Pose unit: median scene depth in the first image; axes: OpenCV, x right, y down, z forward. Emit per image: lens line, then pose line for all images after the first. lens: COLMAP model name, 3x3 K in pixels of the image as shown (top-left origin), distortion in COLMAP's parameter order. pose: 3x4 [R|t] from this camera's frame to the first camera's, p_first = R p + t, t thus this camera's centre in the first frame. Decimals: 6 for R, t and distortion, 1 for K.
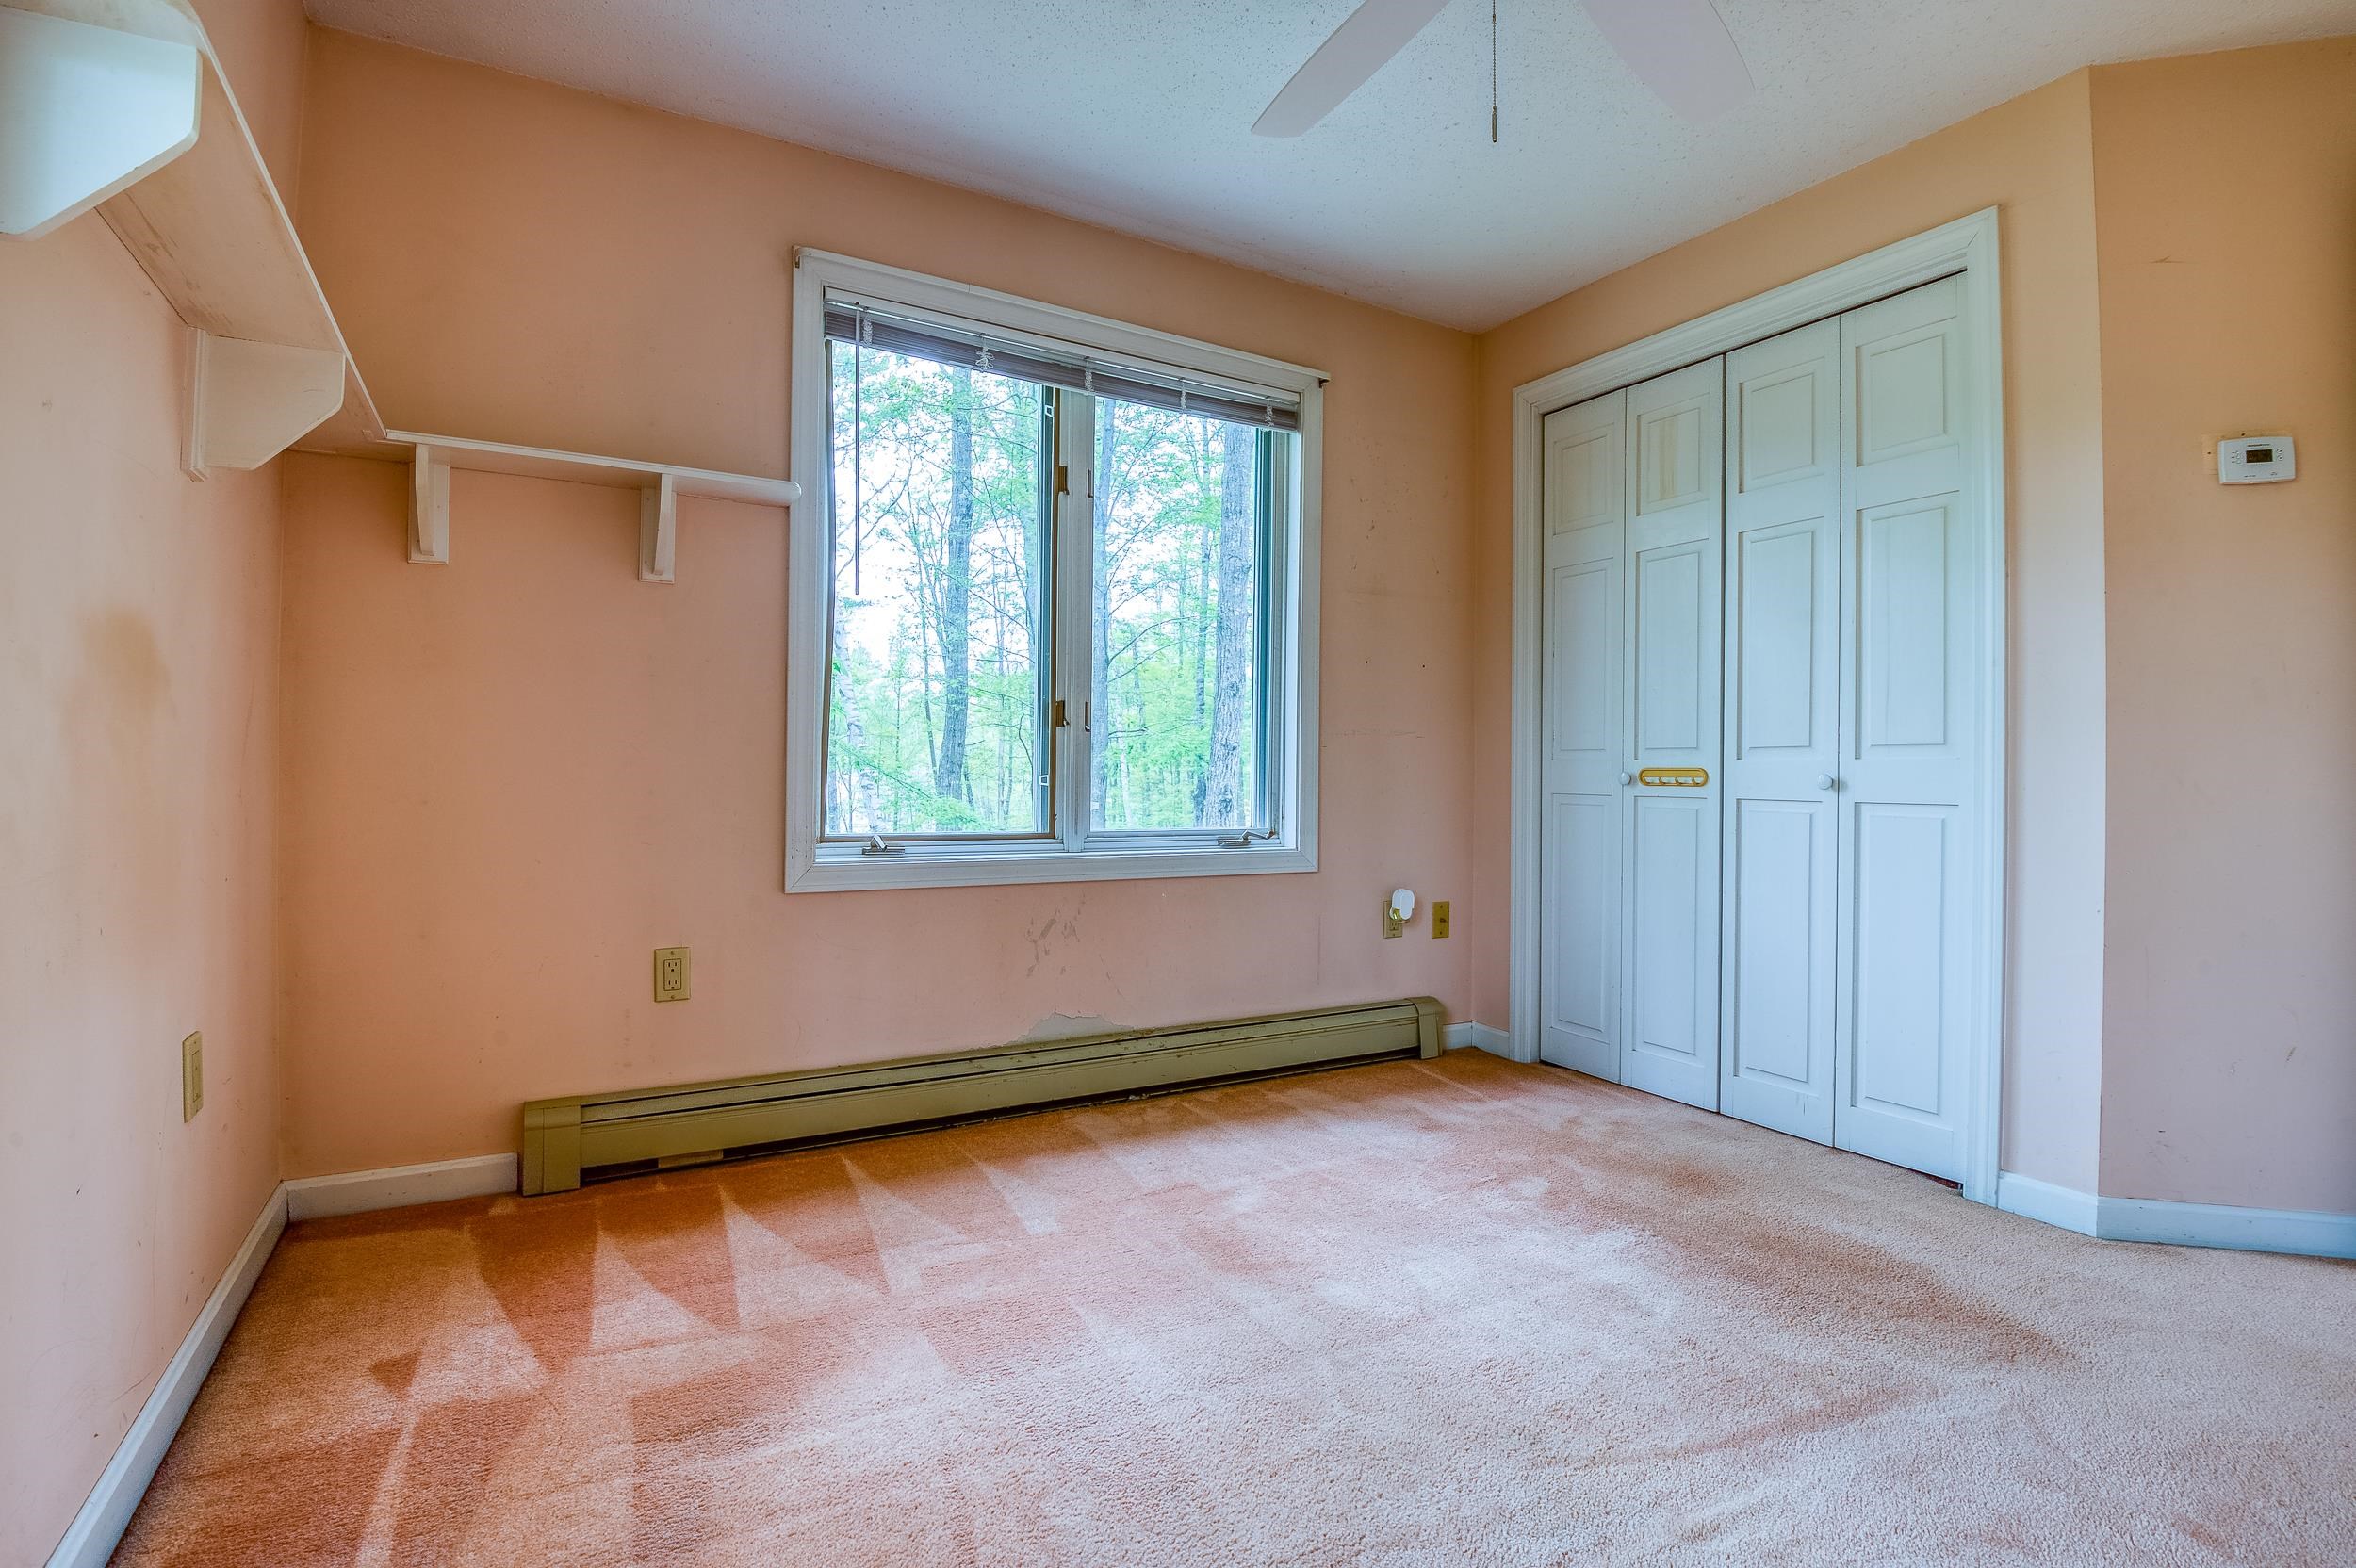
lens RADIAL K [[1082.2, 0, 1177.5], [0, 1082.2, 777.3], [0, 0, 1]] dist [-0.019812, -0.010929]
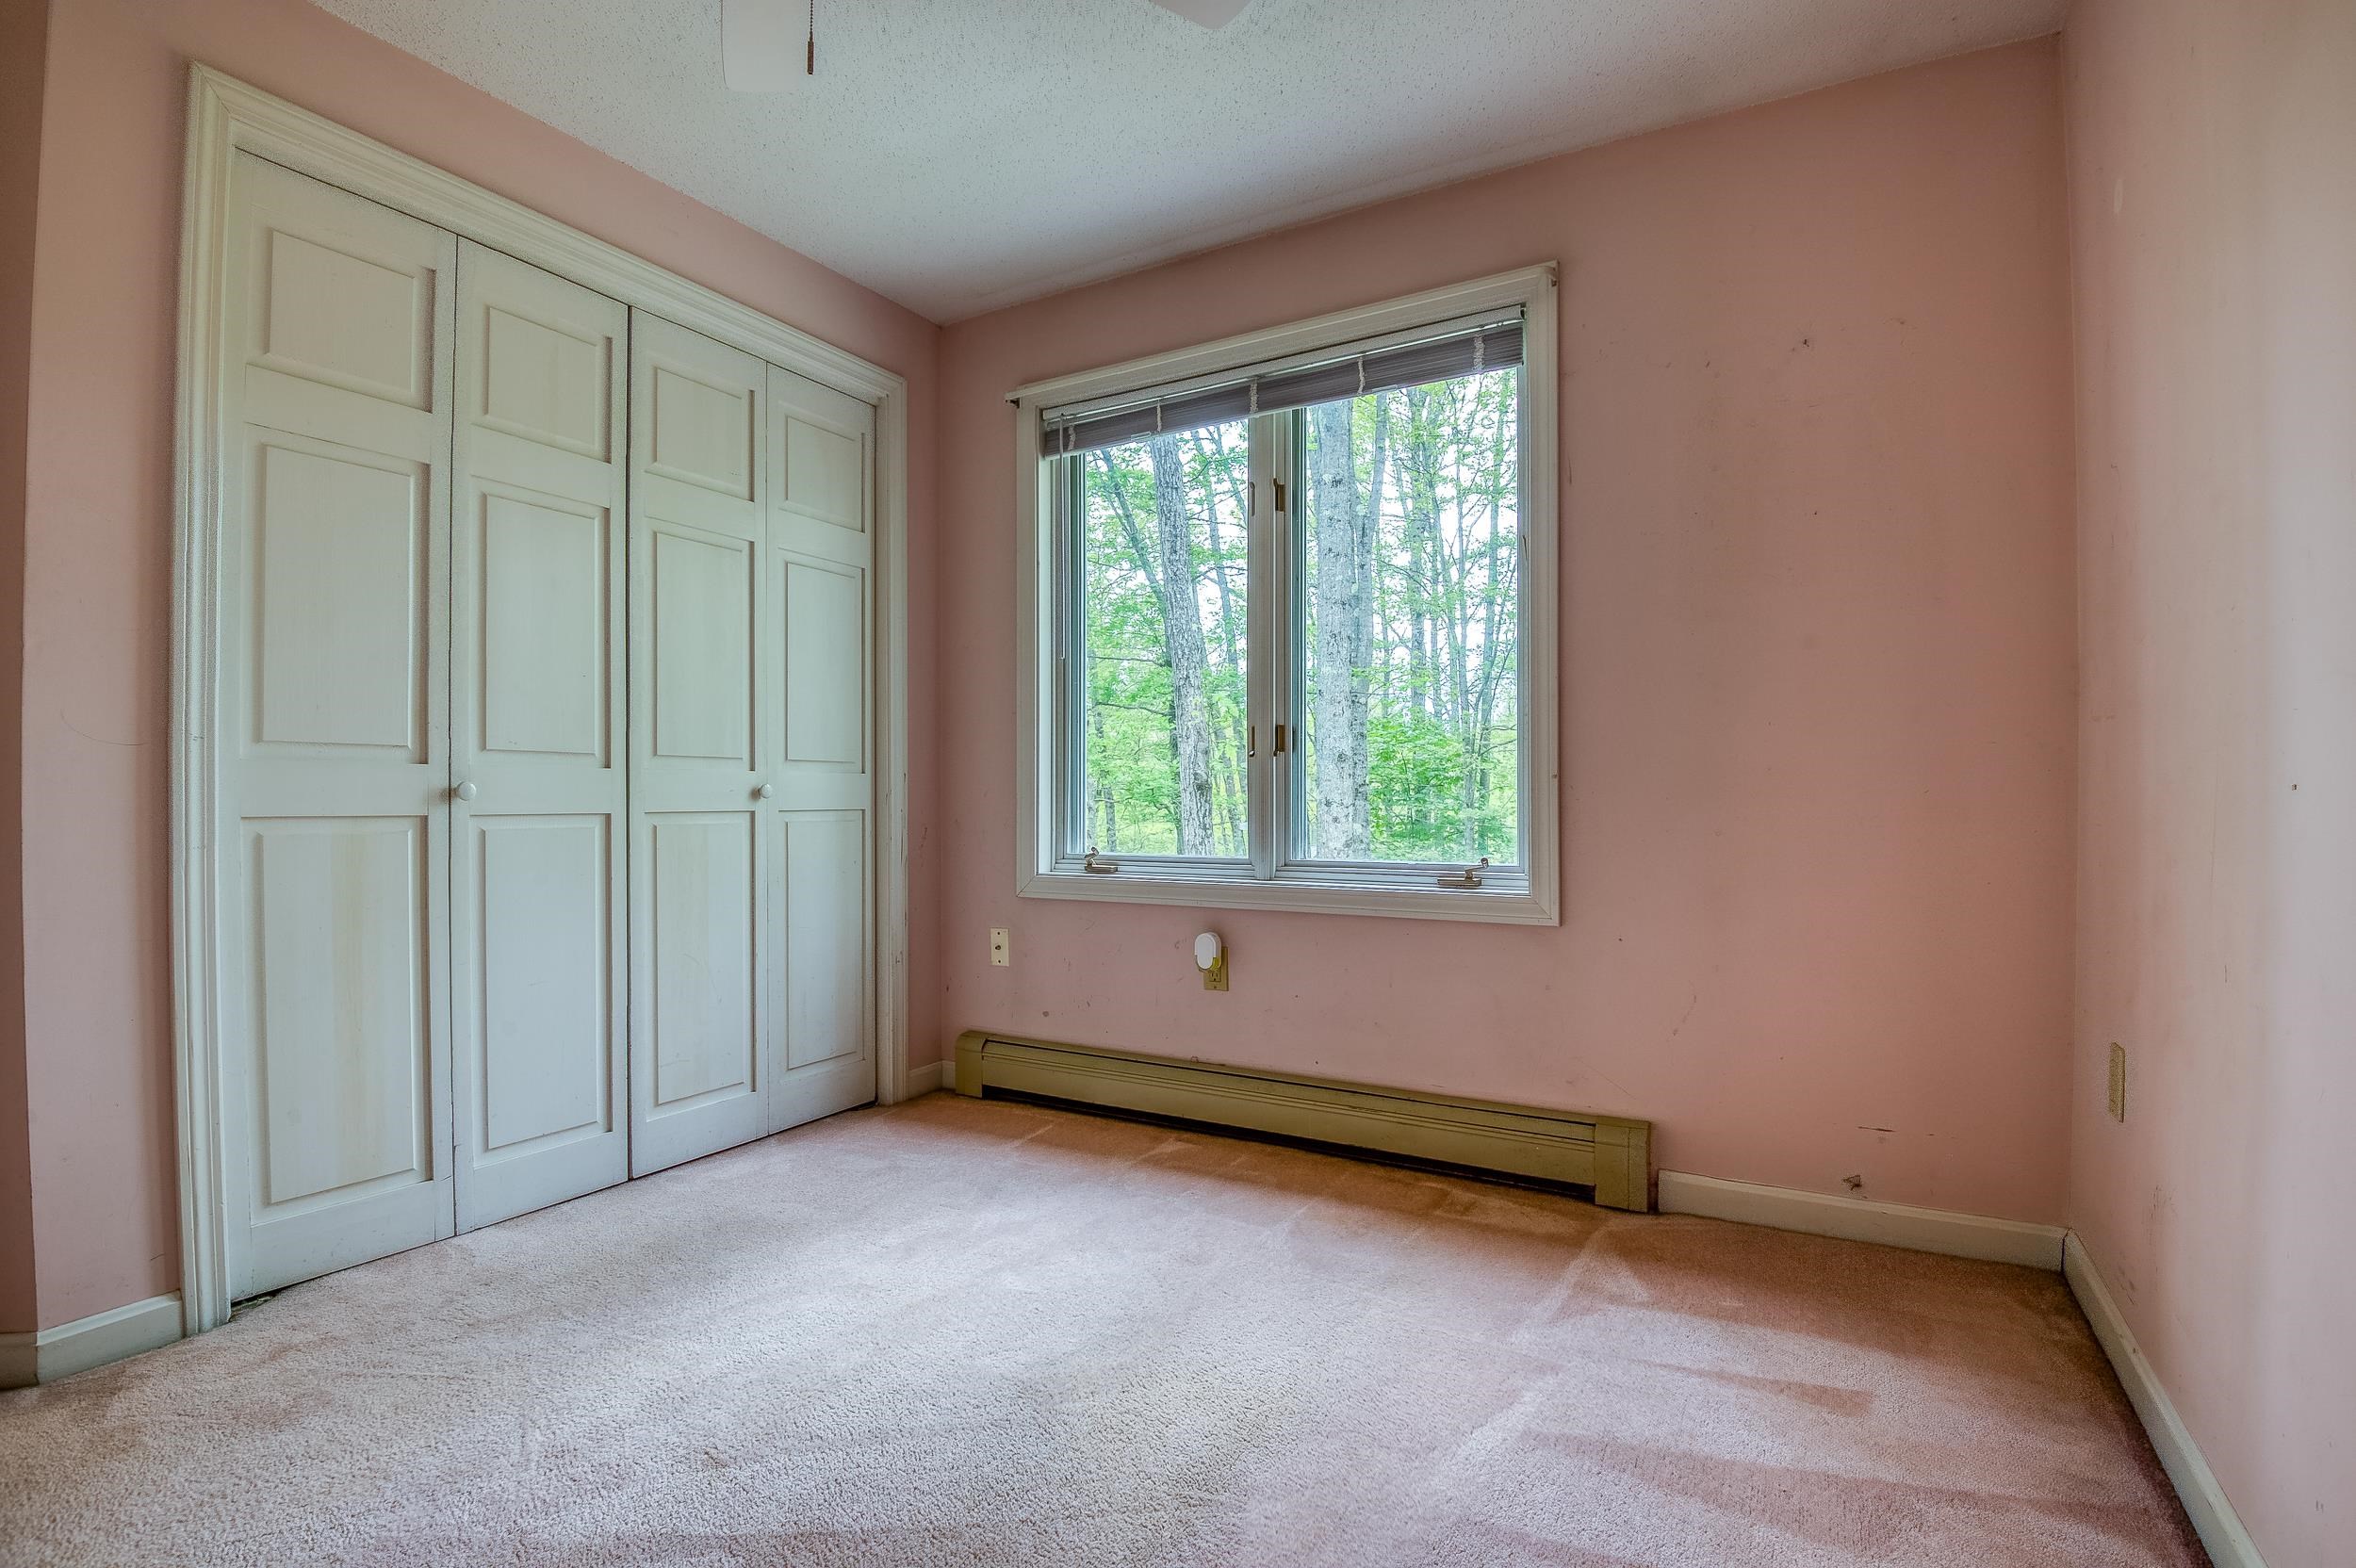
lens RADIAL K [[1082.2, 0, 1177.0], [0, 1082.2, 799.9], [0, 0, 1]] dist [-0.019812, -0.010929]
pose [[0.503527, -0.017338, -0.863806, 0.703011], [0.002321, 0.999822, -0.018715, 0.014813], [0.863977, 0.007419, 0.503477, 0.433156]]
